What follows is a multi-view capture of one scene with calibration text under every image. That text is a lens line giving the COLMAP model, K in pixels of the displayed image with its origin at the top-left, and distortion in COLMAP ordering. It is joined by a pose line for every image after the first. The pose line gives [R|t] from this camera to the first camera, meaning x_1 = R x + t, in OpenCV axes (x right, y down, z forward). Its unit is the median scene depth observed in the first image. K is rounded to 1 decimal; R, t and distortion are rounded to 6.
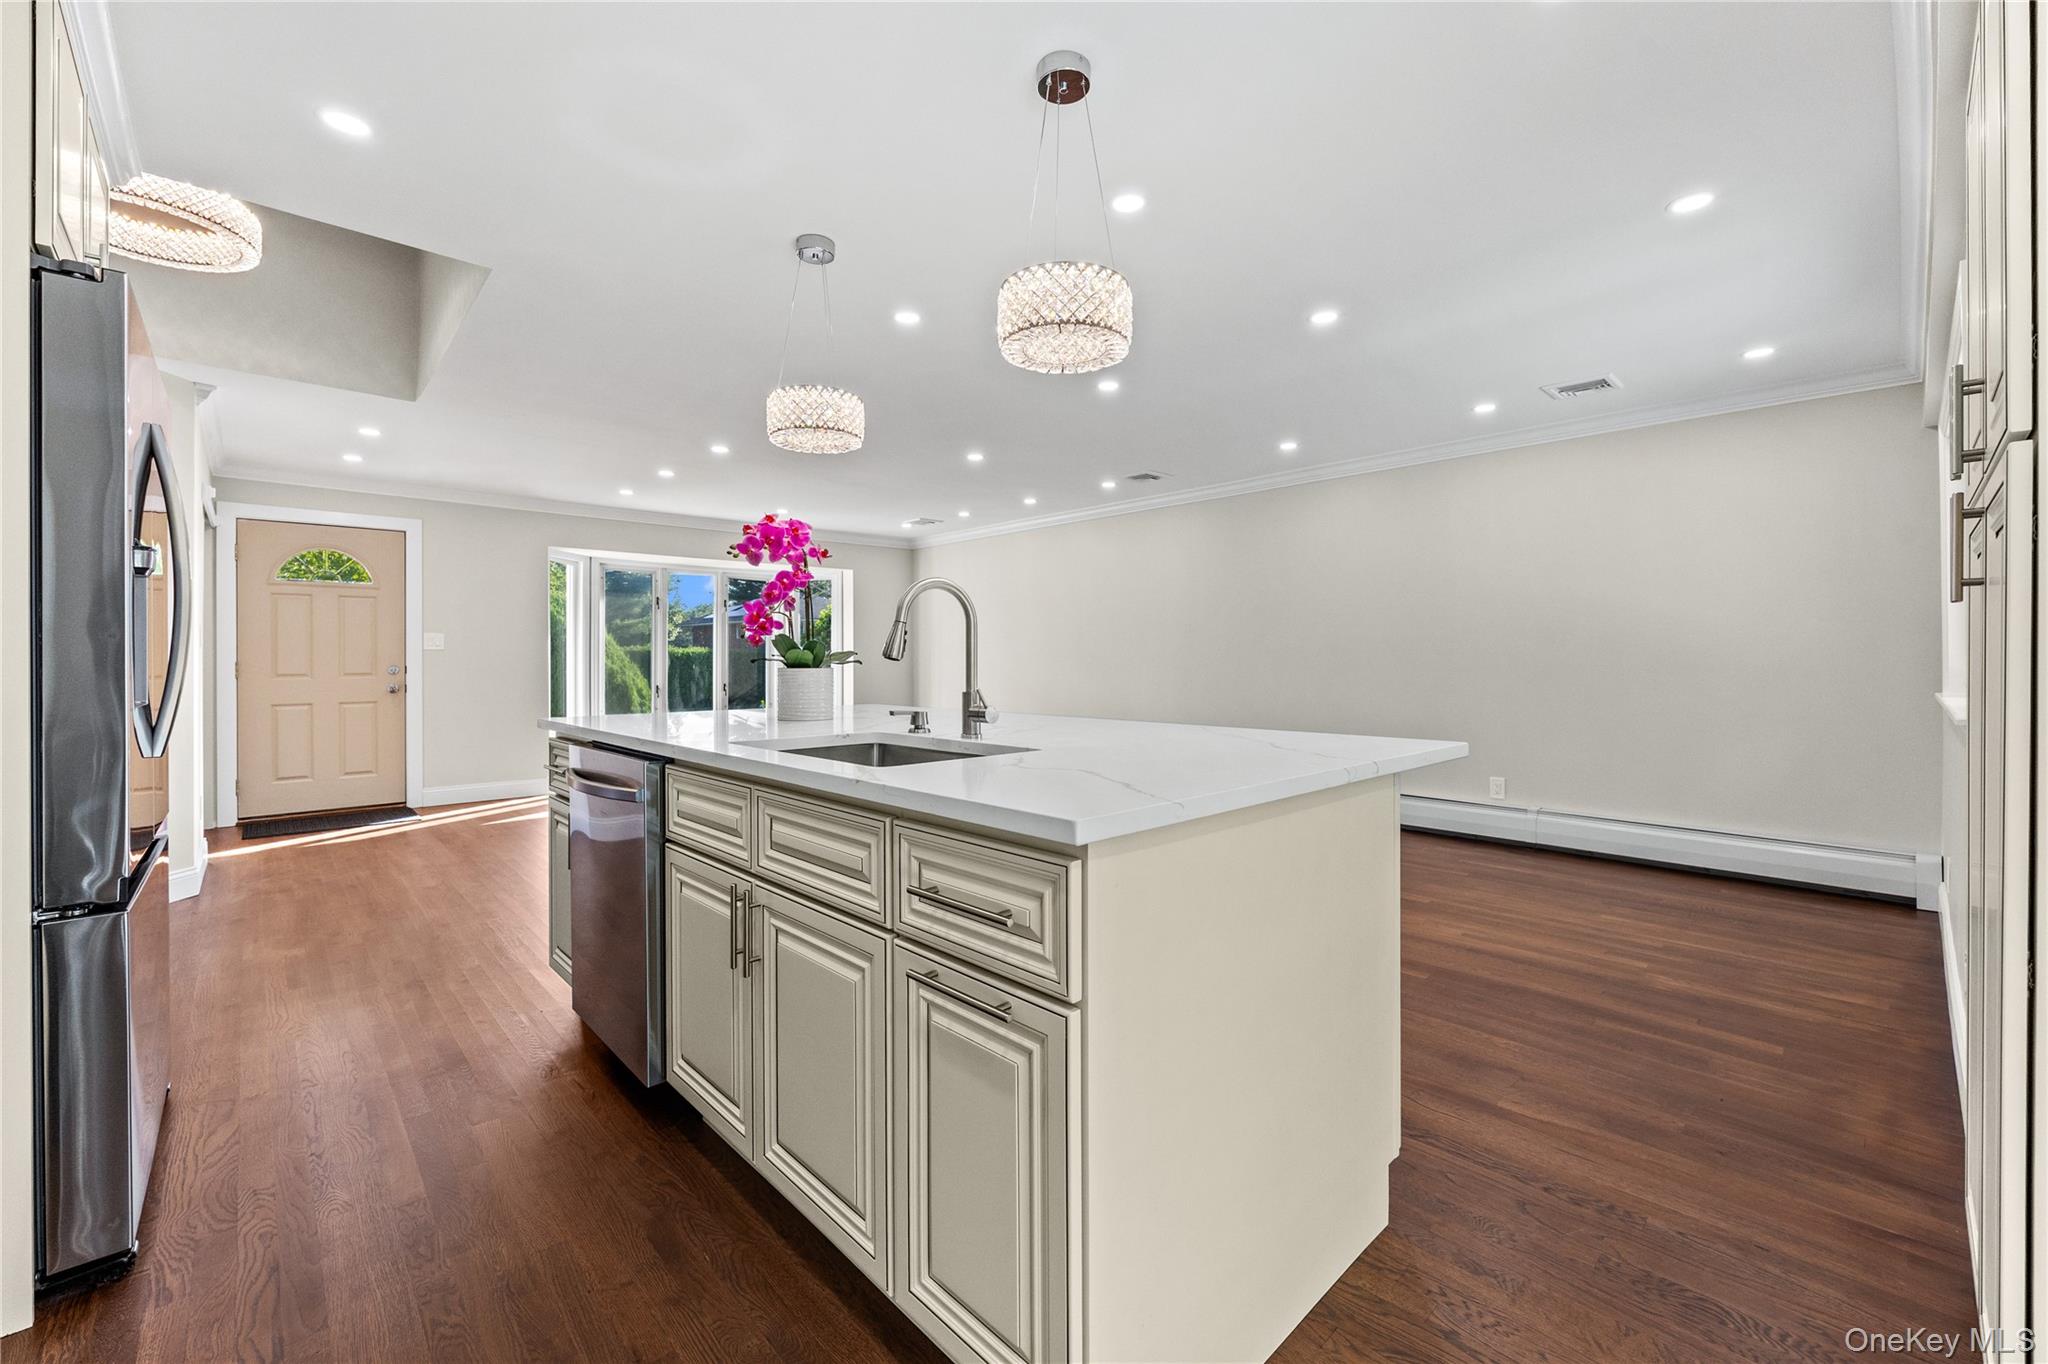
lens RADIAL K [[831.3, 0, 1024.0], [0, 831.3, 682.0], [0, 0, 1]] dist [0.000366, 0.000145]
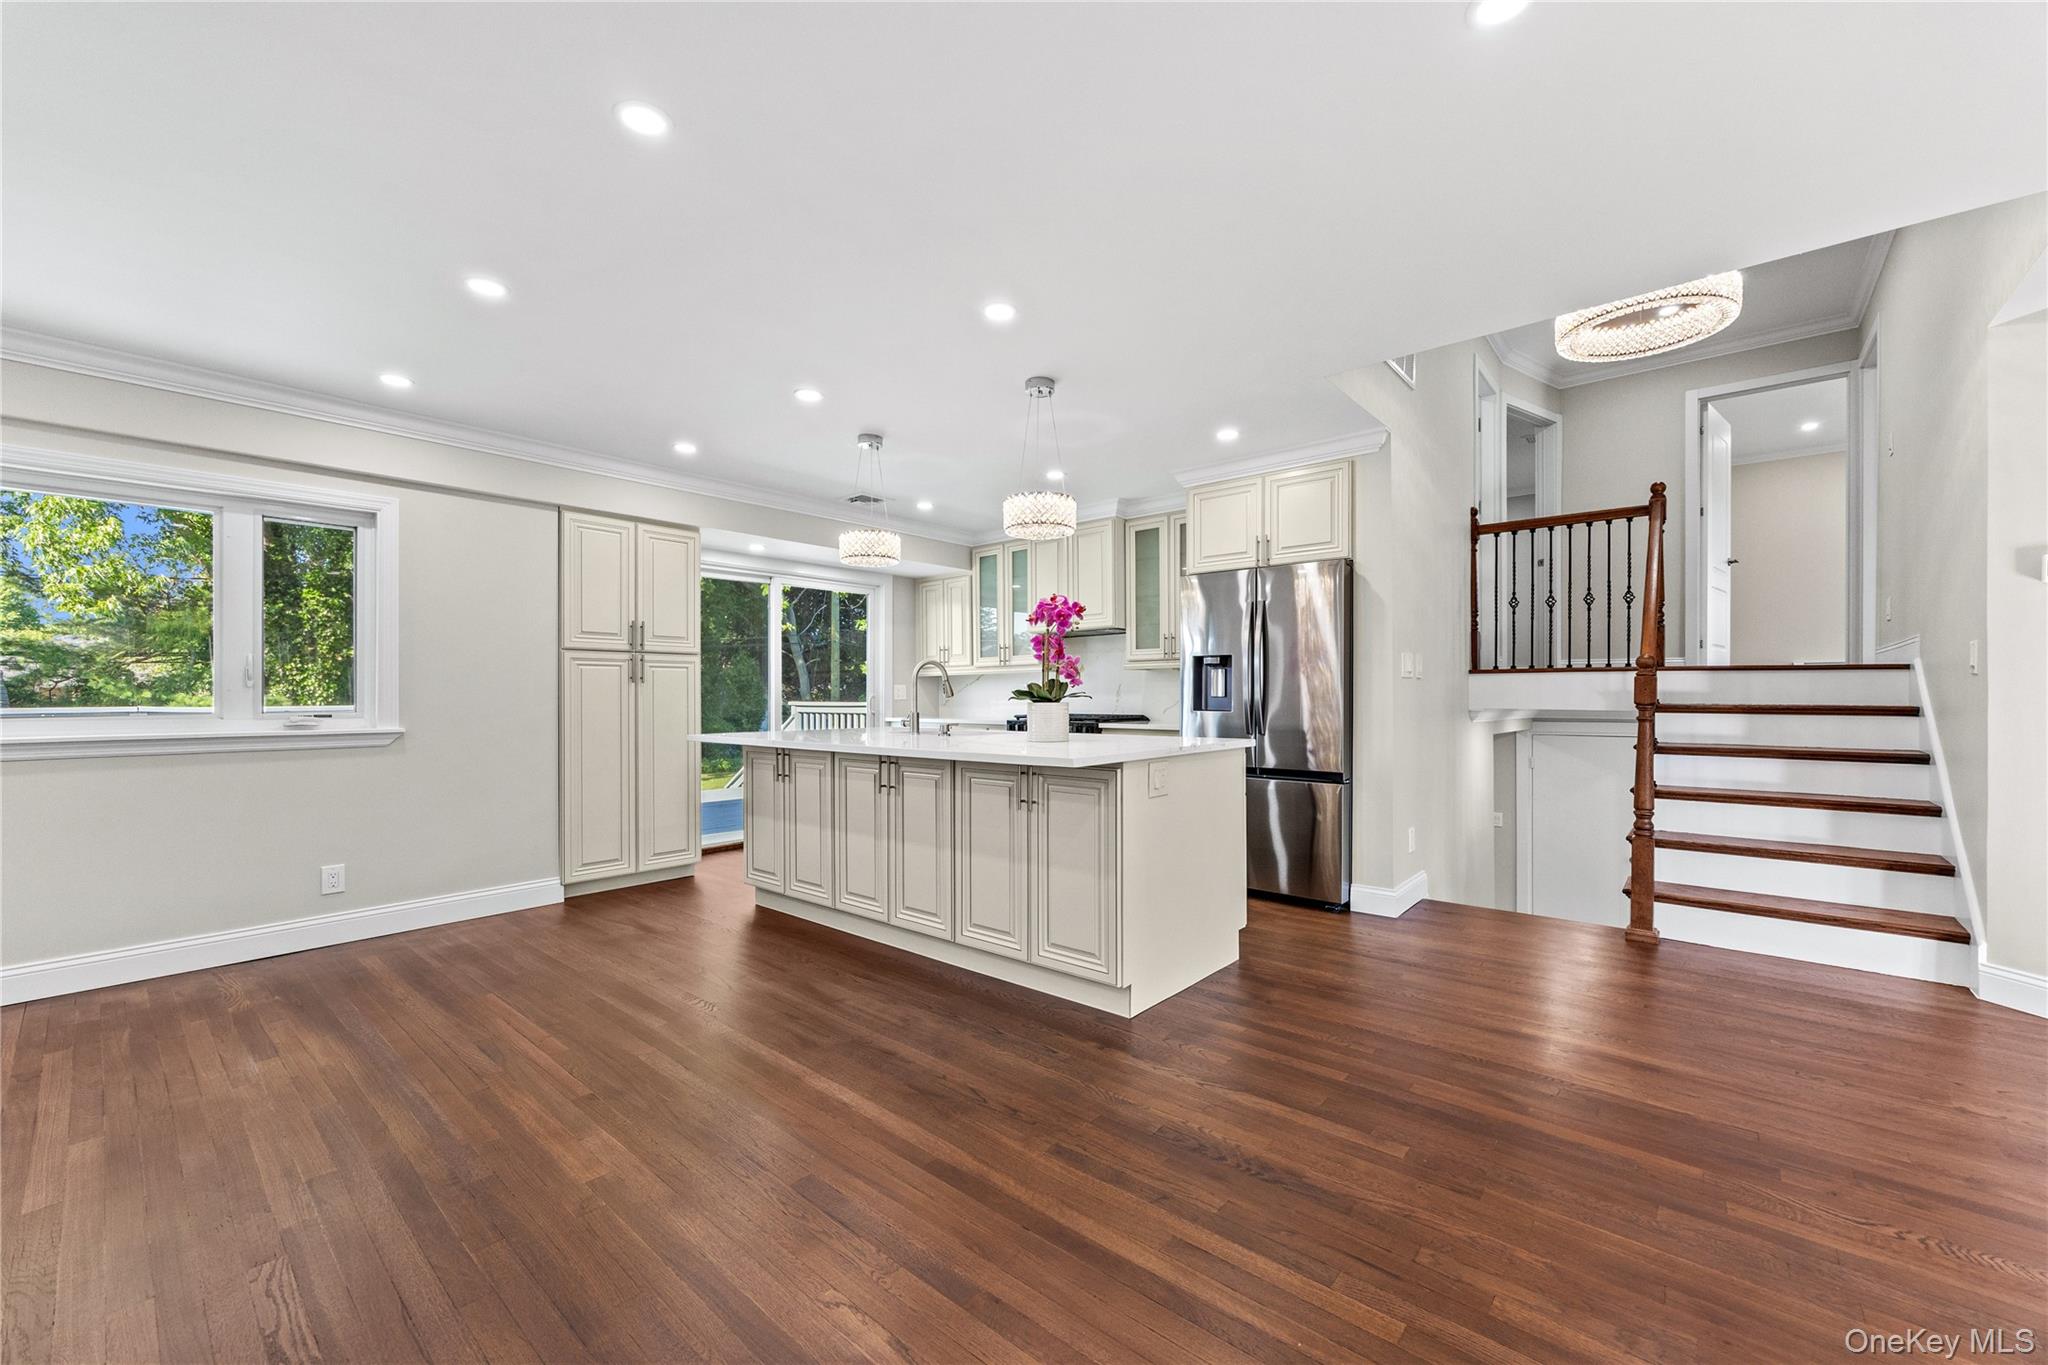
lens RADIAL K [[831.3, 0, 1024.0], [0, 831.3, 682.5], [0, 0, 1]] dist [0.000366, 0.000145]
pose [[-0.994296, 0.001143, -0.106646, -0.094043], [-0.000465, 0.999887, 0.015053, -0.064458], [0.106651, 0.015017, -0.994183, 2.212275]]
